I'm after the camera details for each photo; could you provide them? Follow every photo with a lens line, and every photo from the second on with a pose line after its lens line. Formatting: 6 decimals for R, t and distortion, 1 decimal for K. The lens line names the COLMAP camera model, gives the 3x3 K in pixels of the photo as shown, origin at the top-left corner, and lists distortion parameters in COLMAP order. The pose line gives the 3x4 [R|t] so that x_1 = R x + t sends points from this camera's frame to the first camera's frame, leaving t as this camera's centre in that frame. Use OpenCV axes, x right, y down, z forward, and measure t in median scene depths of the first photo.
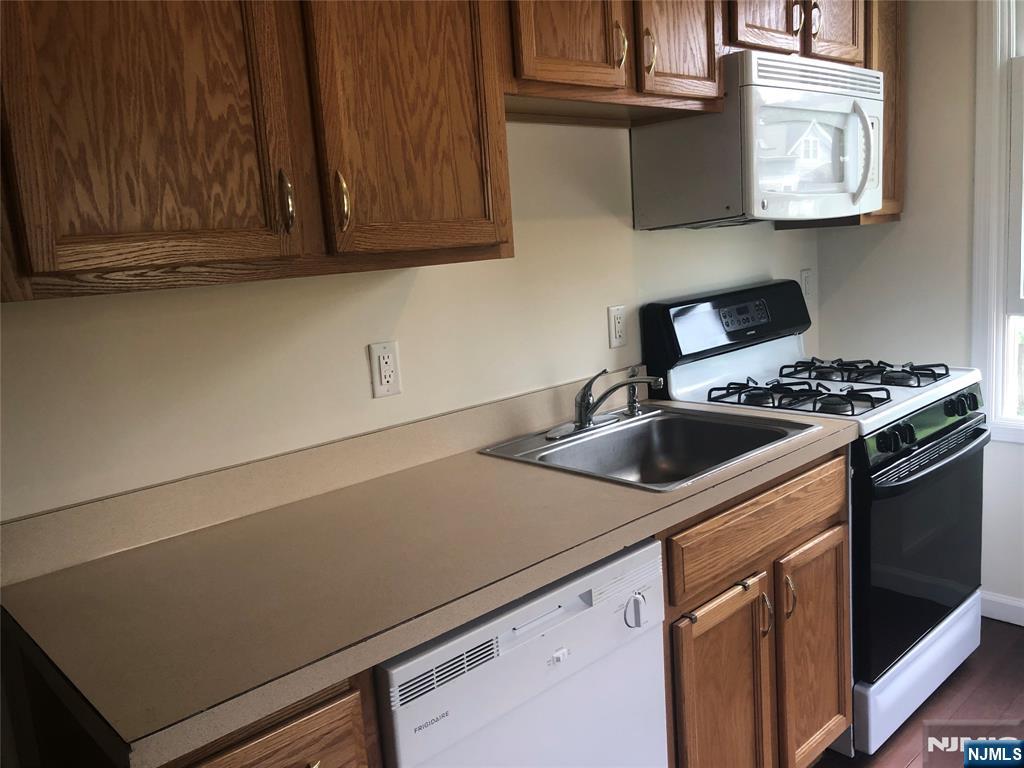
lens RADIAL K [[850.1, 0, 555.4], [0, 850.1, 381.0], [0, 0, 1]] dist [-0.049155, 0.122614]
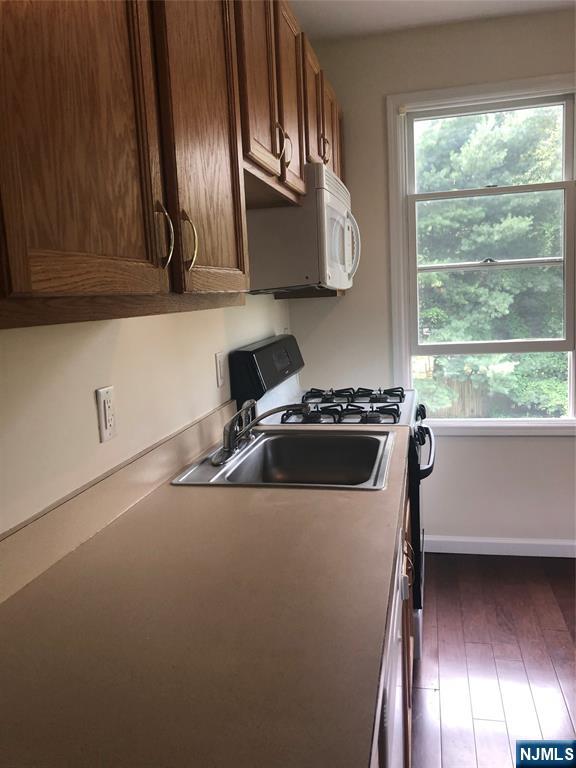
lens RADIAL K [[611.5, 0, 288.0], [0, 611.5, 384.0], [0, 0, 1]] dist [0.053717, -0.008462]
pose [[0.843661, -0.049099, 0.534626, -0.608759], [0.080448, 0.996128, -0.035468, -0.006858], [-0.530814, 0.072933, 0.844344, 0.359593]]
